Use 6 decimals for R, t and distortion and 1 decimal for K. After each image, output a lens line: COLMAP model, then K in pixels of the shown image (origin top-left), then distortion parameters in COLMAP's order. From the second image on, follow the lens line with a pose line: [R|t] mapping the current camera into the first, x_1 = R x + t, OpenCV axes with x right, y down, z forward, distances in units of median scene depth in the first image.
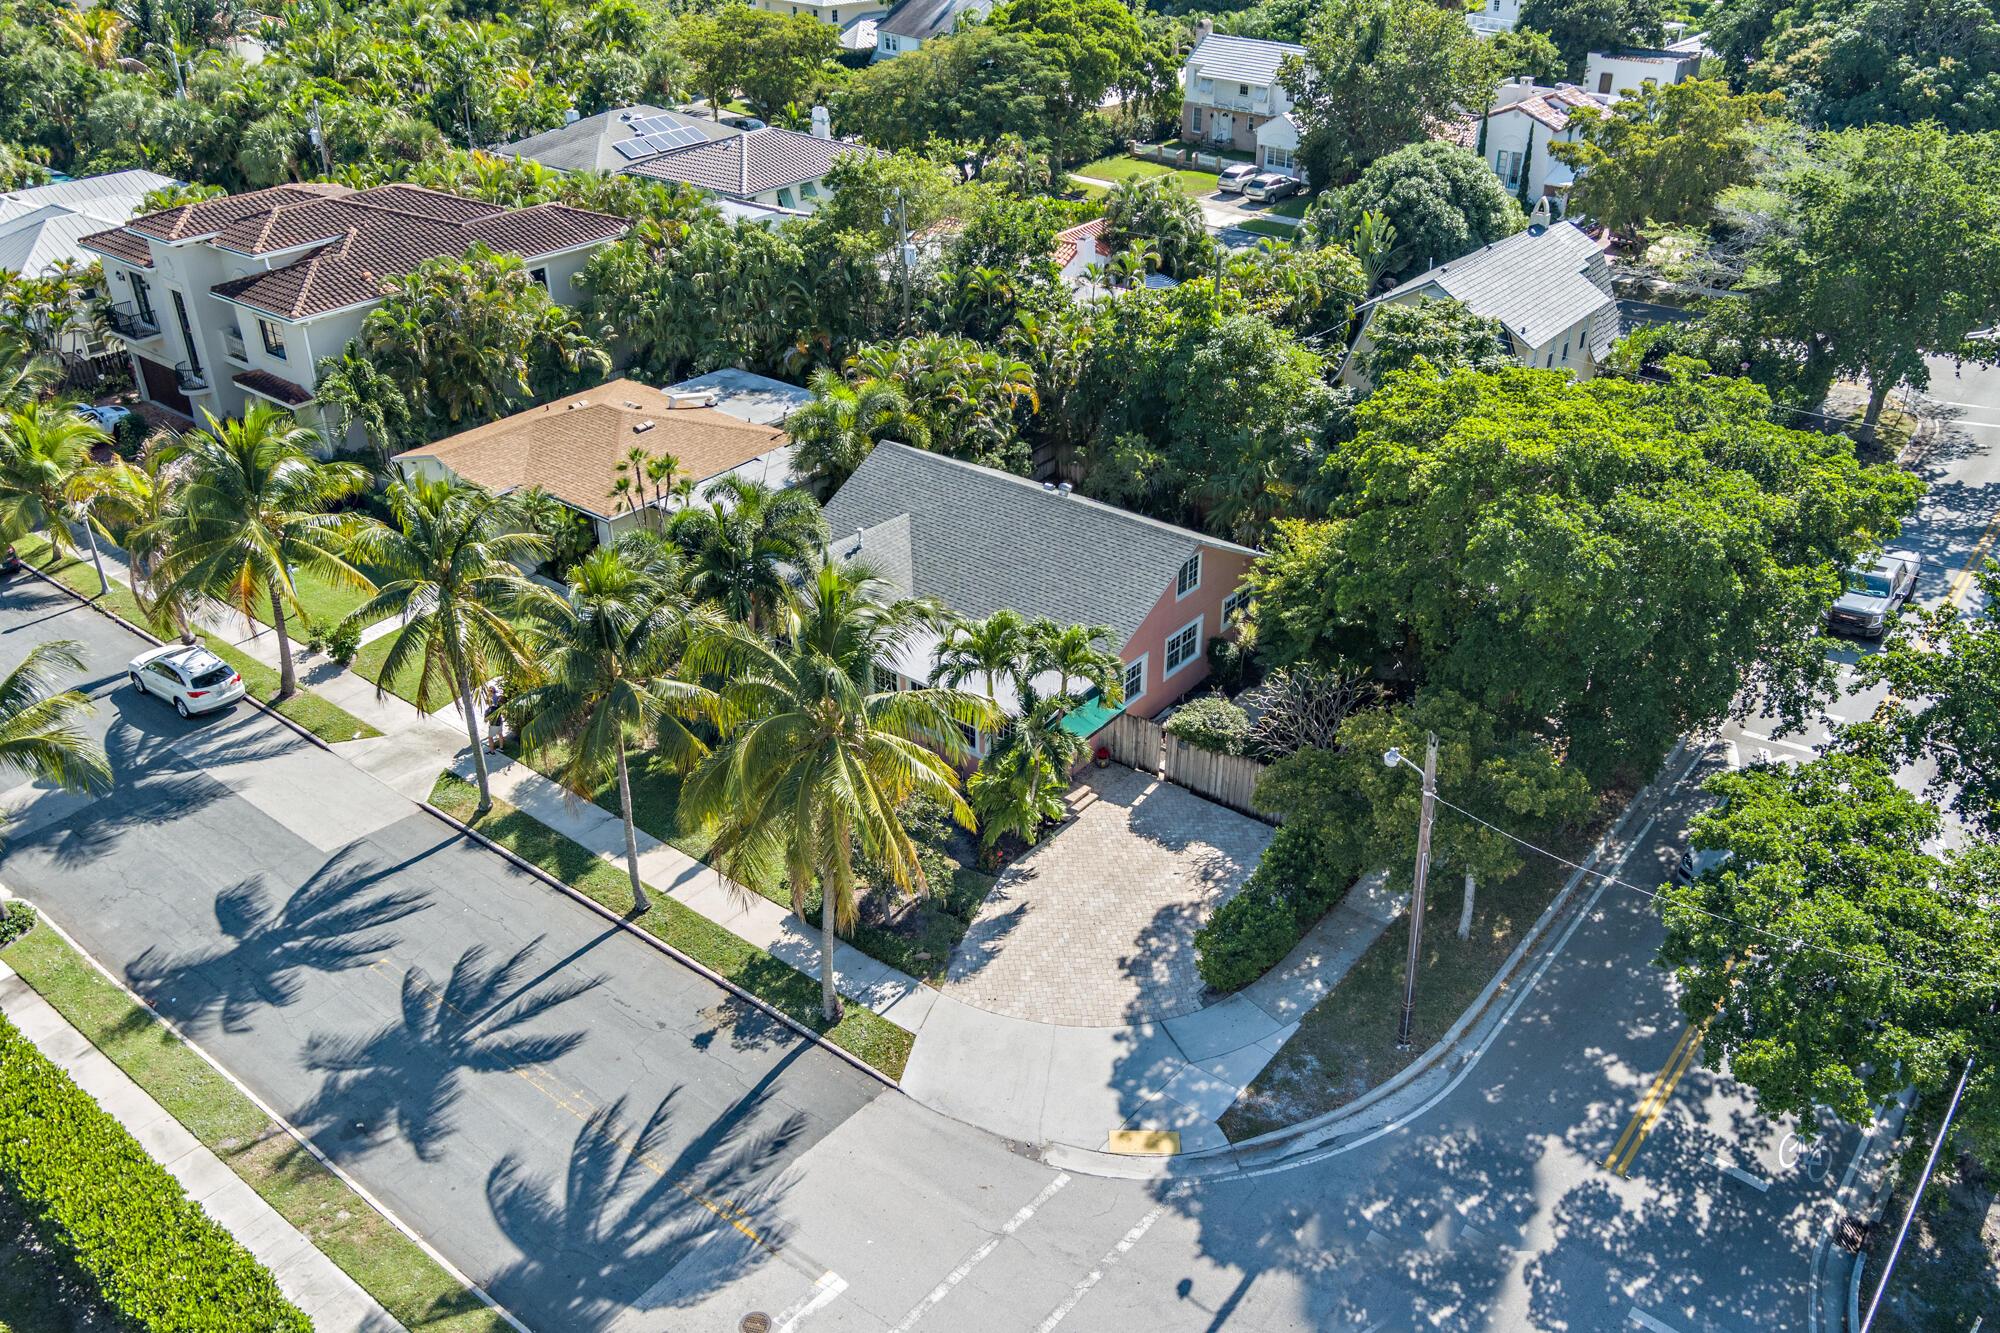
lens RADIAL K [[1601.0, 0, 982.0], [0, 1601.0, 738.3], [0, 0, 1]] dist [-0.054085, 0.069990]
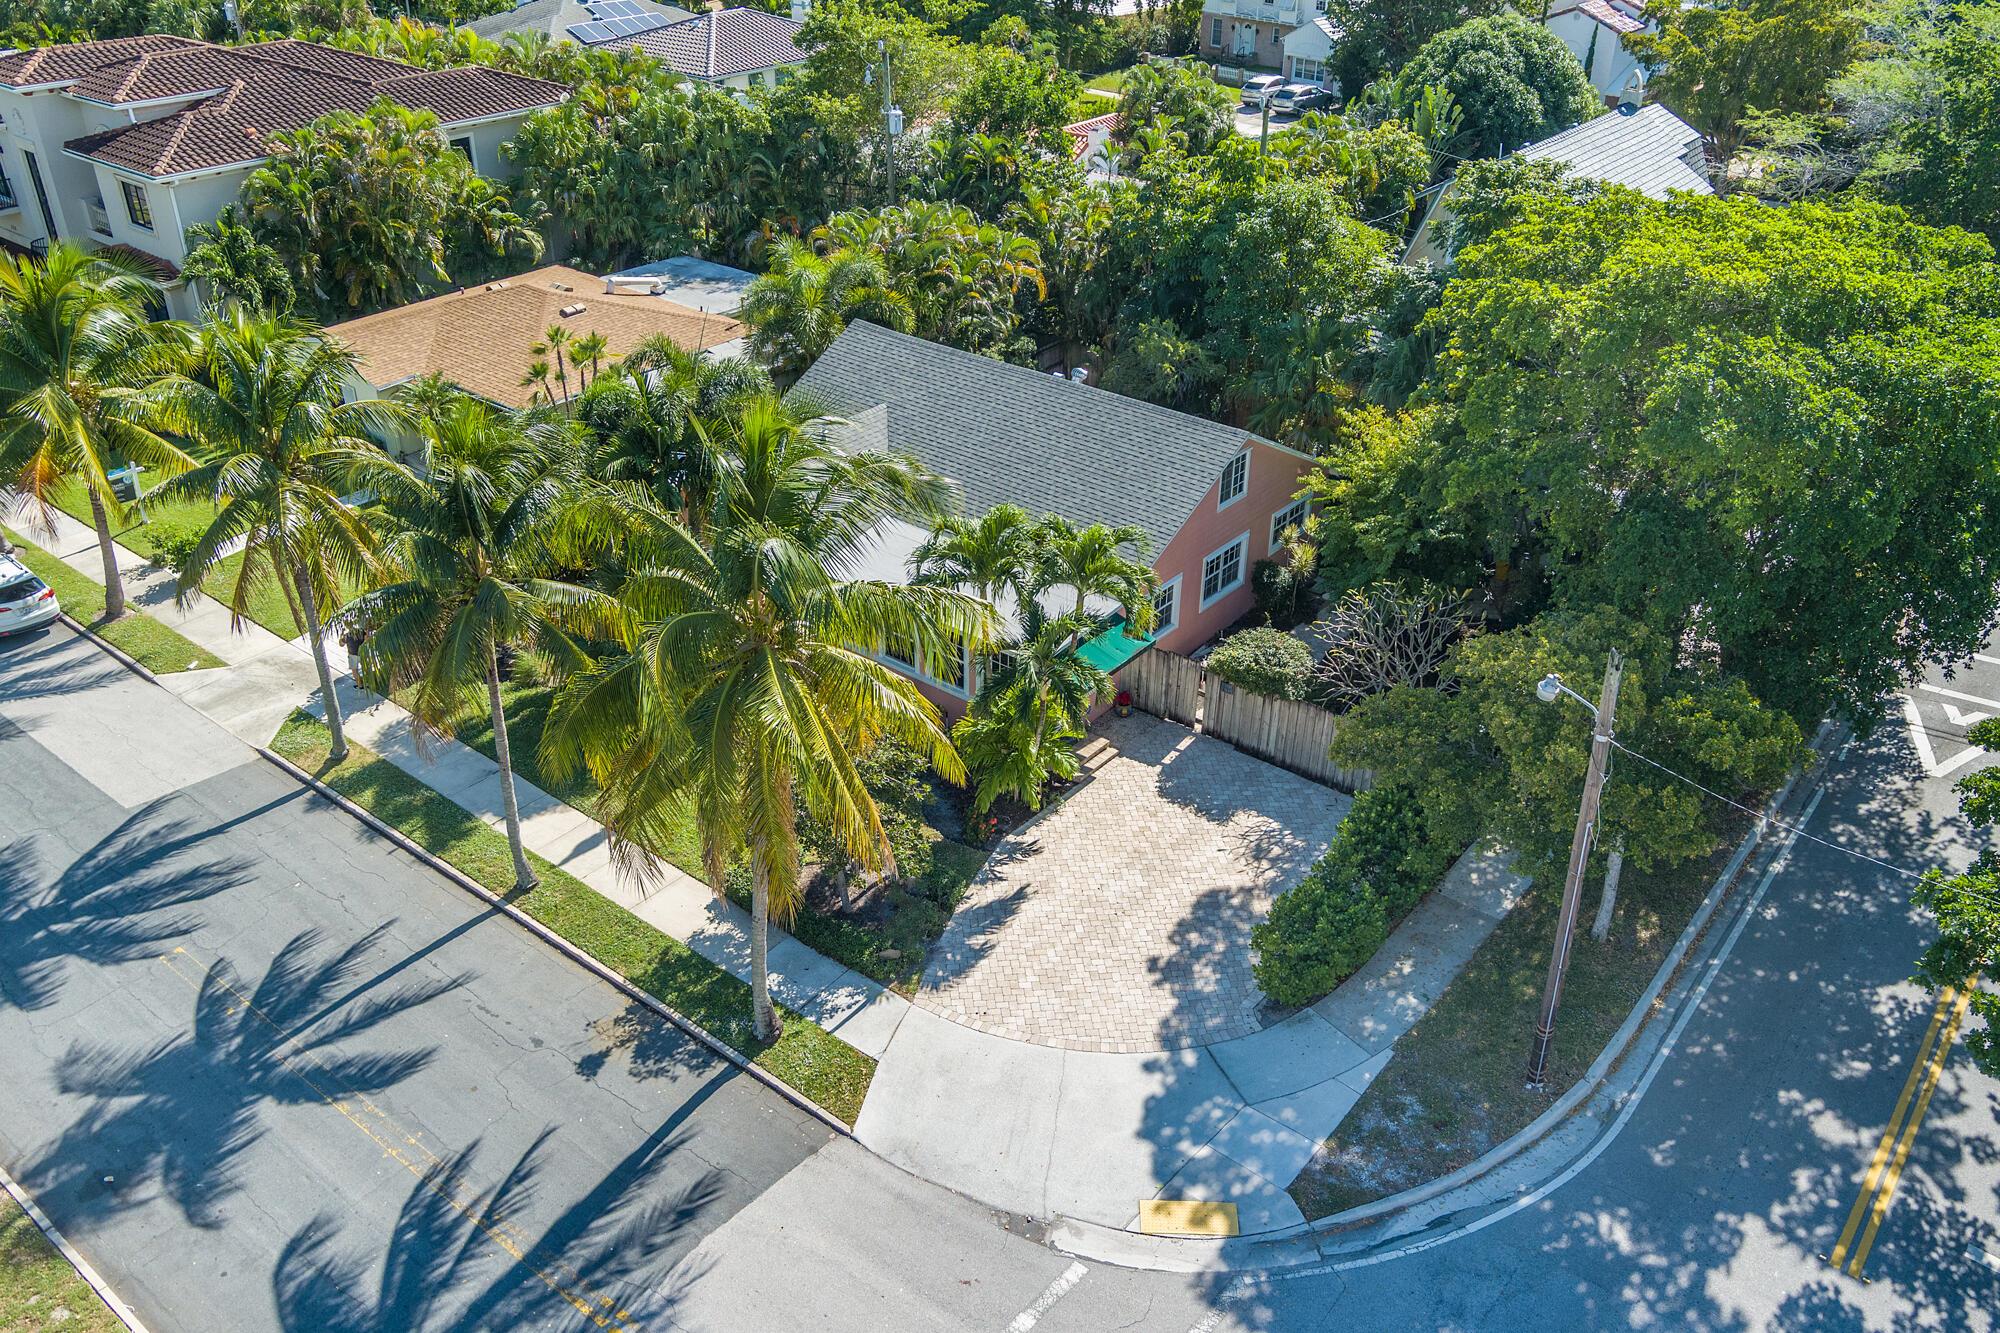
lens RADIAL K [[1601.0, 0, 982.0], [0, 1601.0, 738.3], [0, 0, 1]] dist [-0.054085, 0.069990]
pose [[0.999883, 0.013920, 0.006381, 0.000179], [-0.013991, 0.999838, 0.011312, 0.023456], [-0.006223, -0.011400, 0.999916, 0.228590]]
